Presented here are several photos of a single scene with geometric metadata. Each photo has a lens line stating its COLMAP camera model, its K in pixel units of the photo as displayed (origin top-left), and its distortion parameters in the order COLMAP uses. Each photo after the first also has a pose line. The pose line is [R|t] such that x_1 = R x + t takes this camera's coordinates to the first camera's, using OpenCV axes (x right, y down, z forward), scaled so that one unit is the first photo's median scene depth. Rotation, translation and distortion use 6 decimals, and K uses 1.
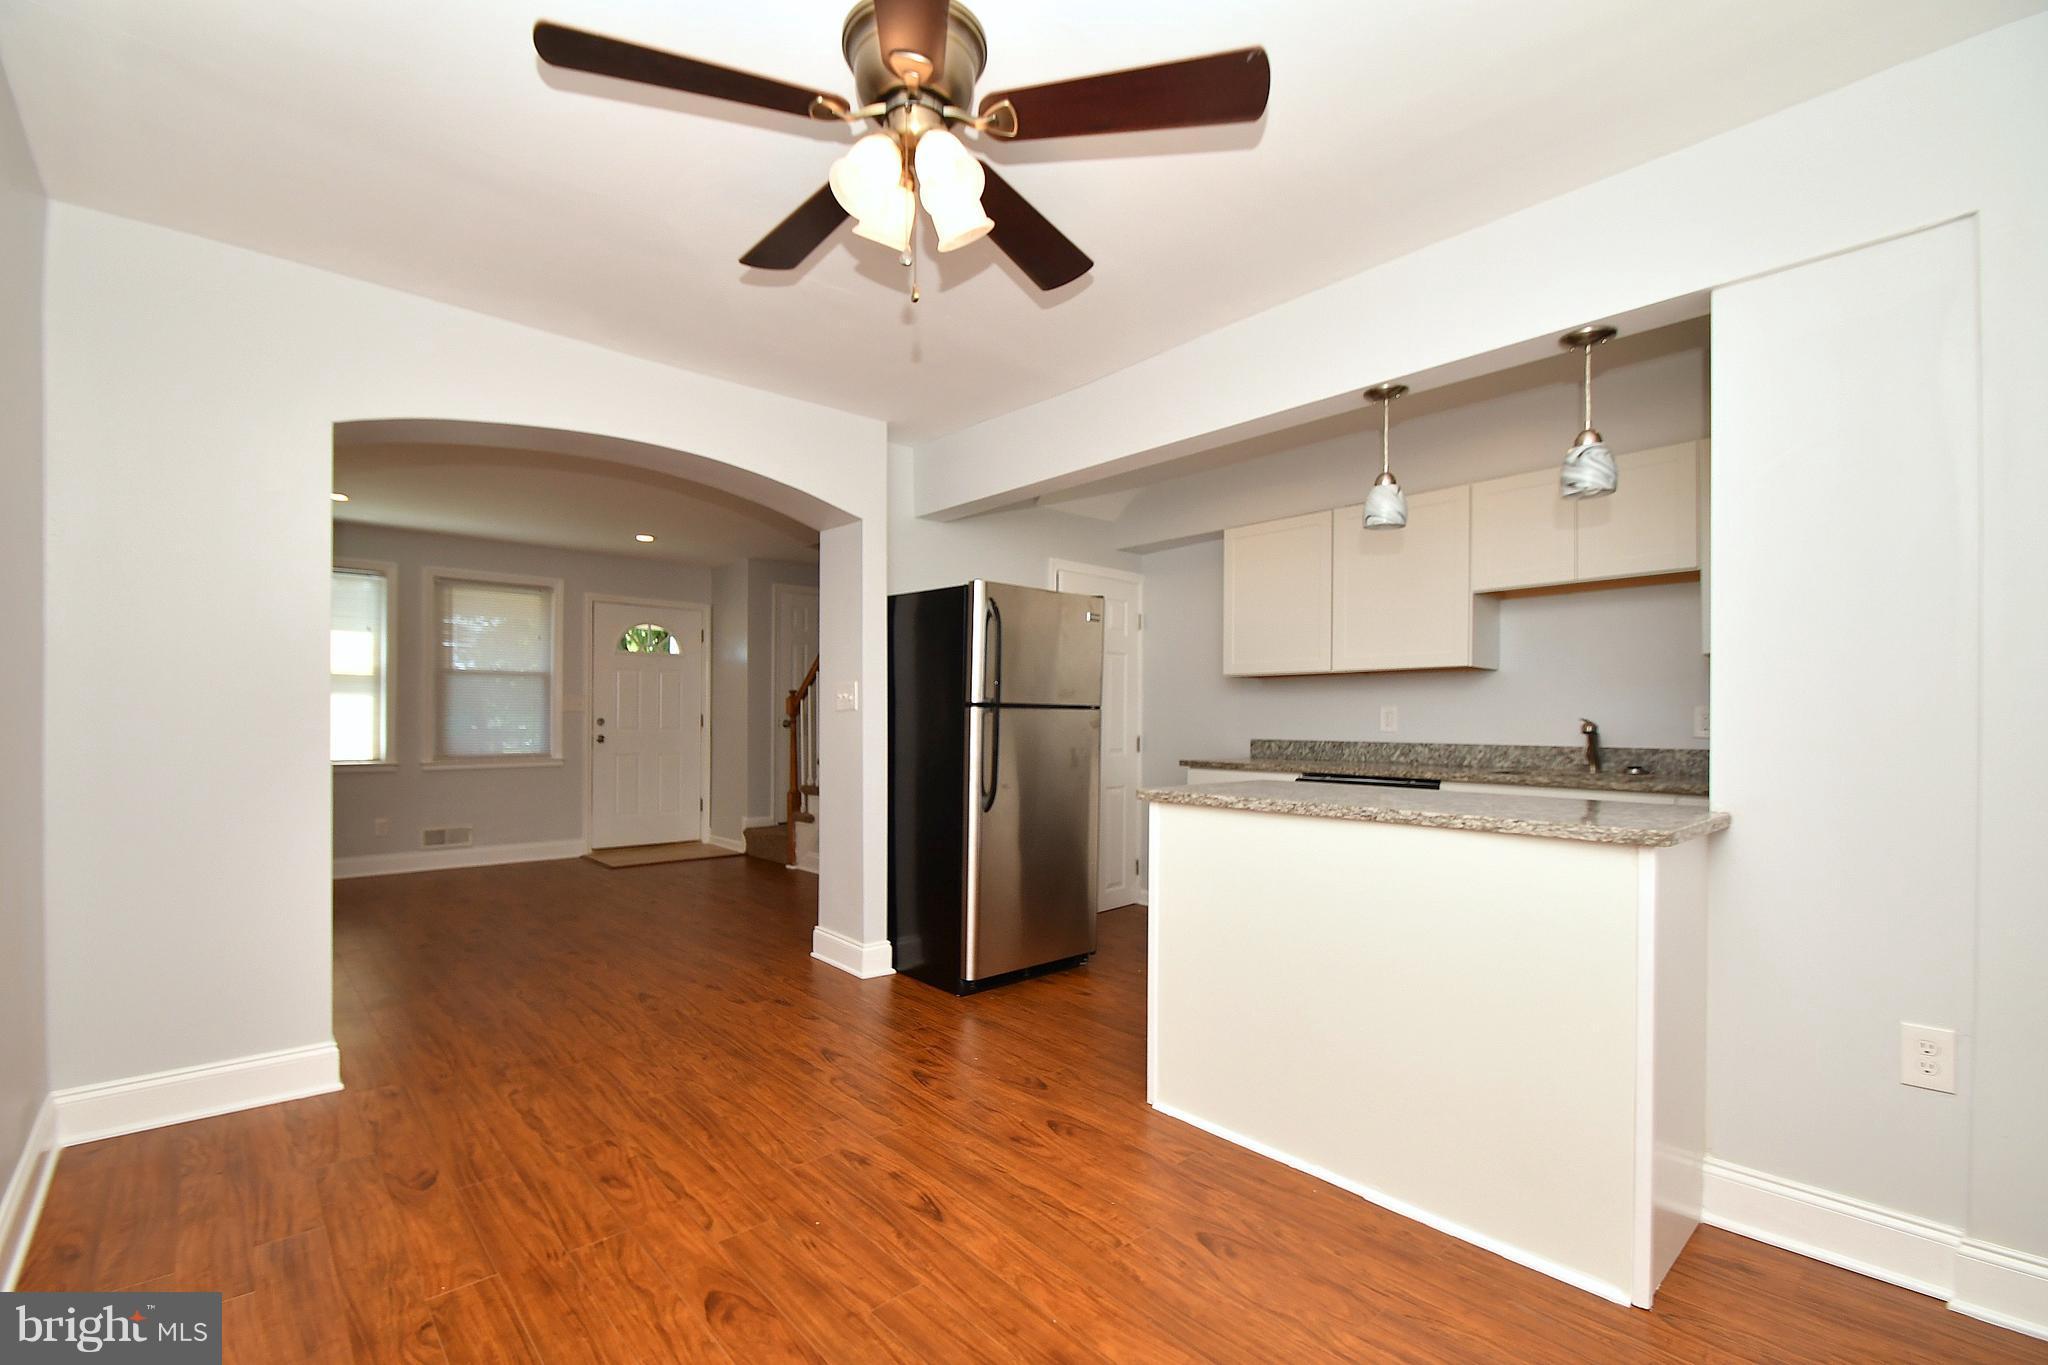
lens RADIAL K [[891.5, 0, 1001.7], [0, 891.5, 719.2], [0, 0, 1]] dist [0.012759, -0.015187]
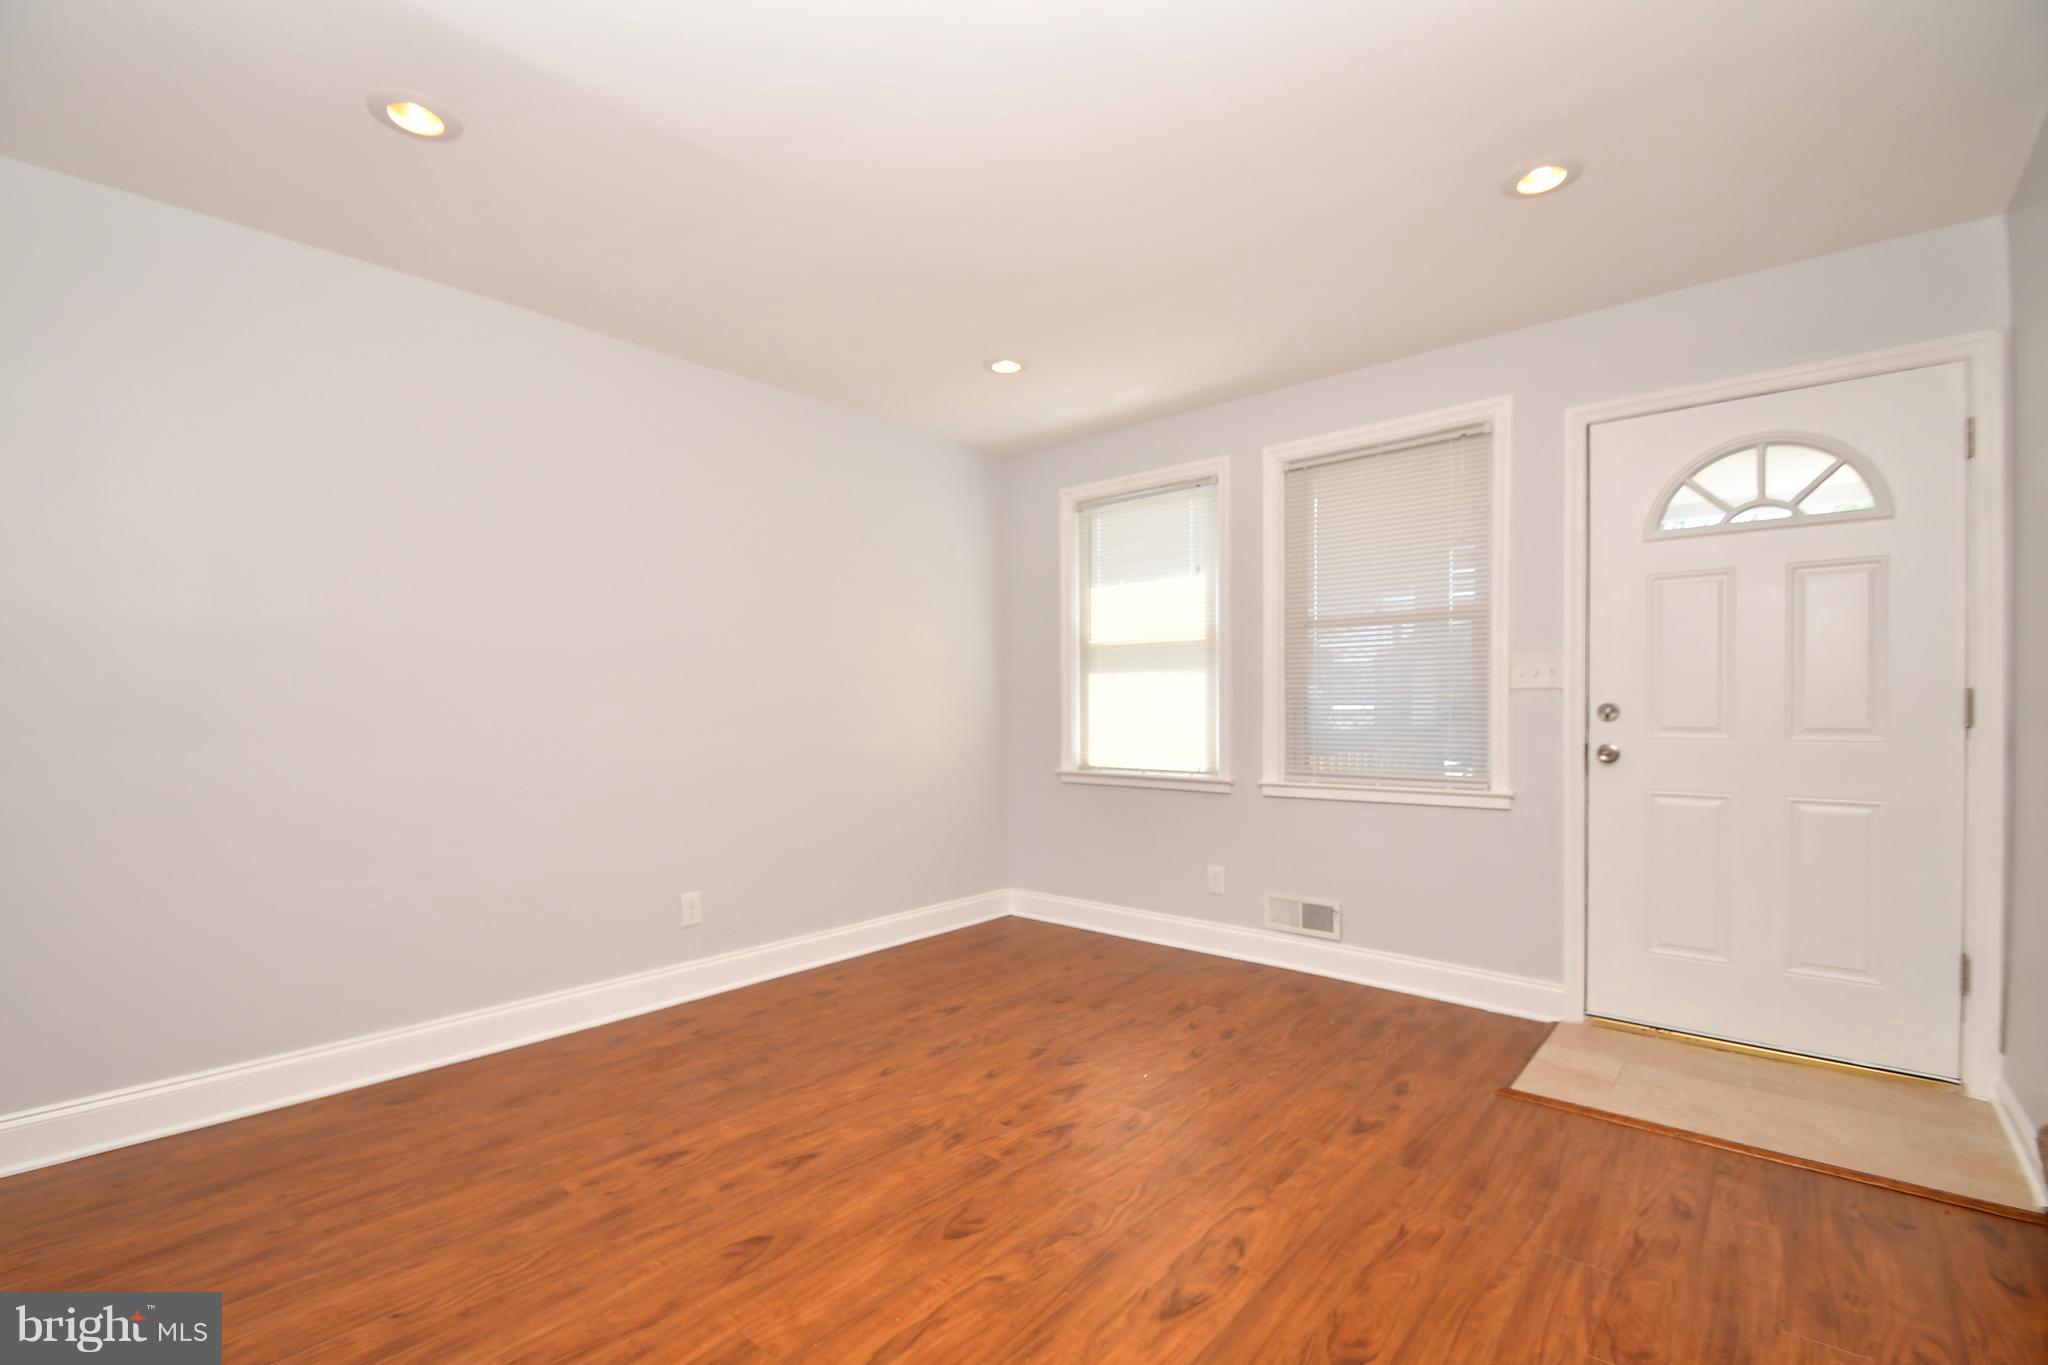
lens RADIAL K [[891.5, 0, 1001.7], [0, 891.5, 719.2], [0, 0, 1]] dist [0.012759, -0.015187]
pose [[0.121763, 0.006069, -0.992541, -0.198363], [0.004276, 0.999969, 0.006639, 0.006418], [0.992550, -0.005052, 0.121733, 1.801492]]
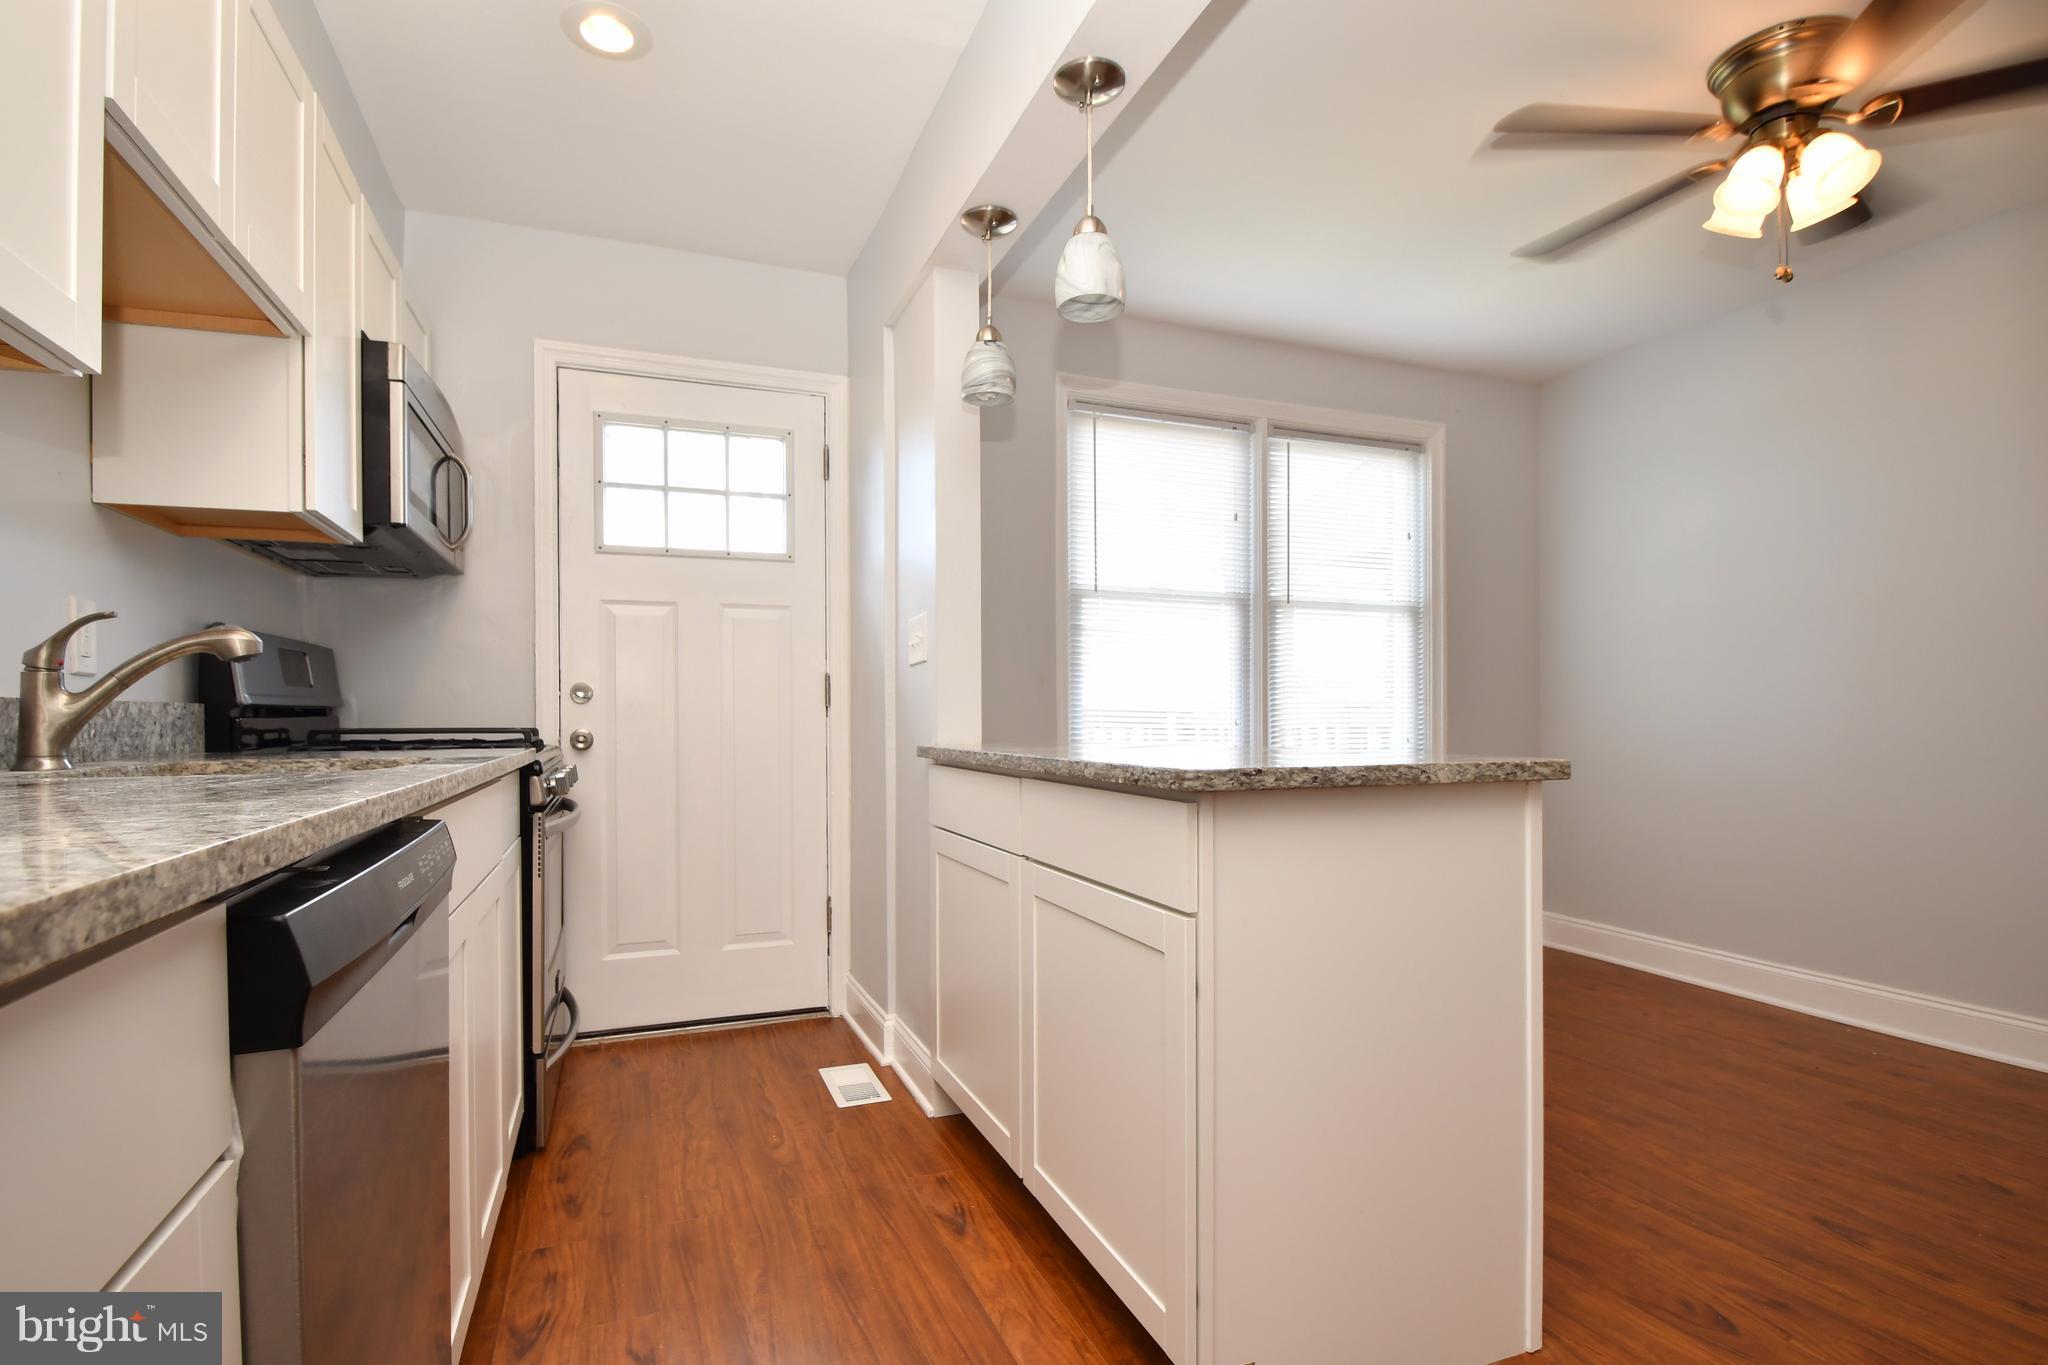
lens RADIAL K [[997.3, 0, 1002.5], [0, 997.3, 720.1], [0, 0, 1]] dist [-0.000623, -0.014111]
pose [[-0.935710, -0.002267, 0.352763, 0.246432], [-0.001001, 0.999992, 0.003771, 0.050923], [-0.352769, 0.003176, -0.935705, 1.595250]]
